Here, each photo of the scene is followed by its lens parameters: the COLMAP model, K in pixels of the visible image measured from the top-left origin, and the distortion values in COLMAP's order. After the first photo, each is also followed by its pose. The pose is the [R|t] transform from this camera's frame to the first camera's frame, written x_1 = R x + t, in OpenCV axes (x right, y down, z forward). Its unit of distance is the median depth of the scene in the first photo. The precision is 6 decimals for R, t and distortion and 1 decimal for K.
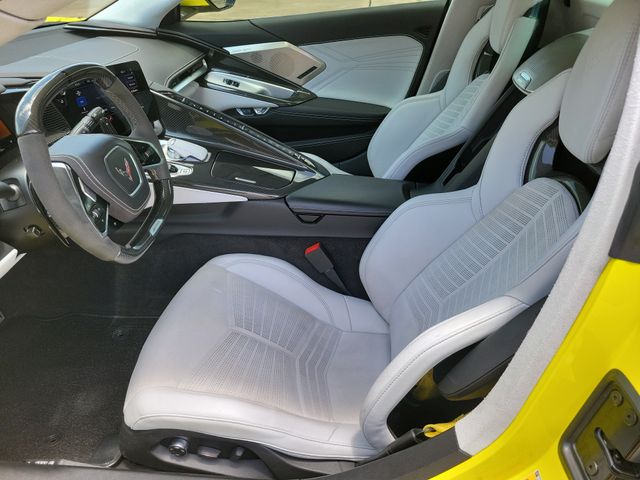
lens RADIAL K [[515.1, 0, 329.0], [0, 515.1, 243.0], [0, 0, 1]] dist [0.063084, -0.072811]
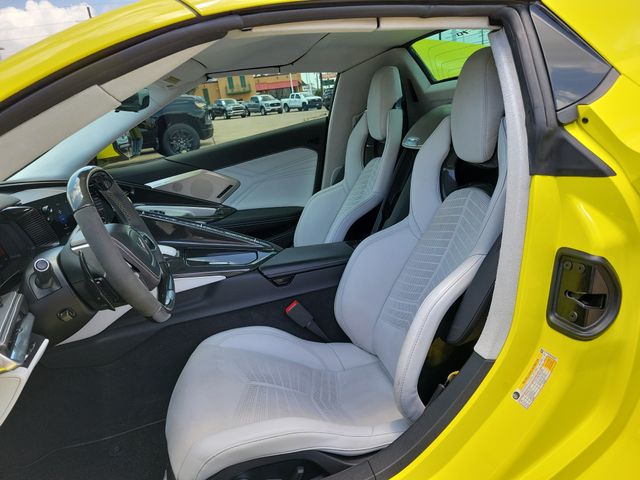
lens RADIAL K [[534.8, 0, 351.3], [0, 534.8, 239.3], [0, 0, 1]] dist [0.057749, -0.063605]
pose [[0.923701, -0.209371, 0.320843, -0.249855], [0.298304, 0.918546, -0.259401, 0.212938], [-0.240398, 0.335317, 0.910918, -0.147569]]
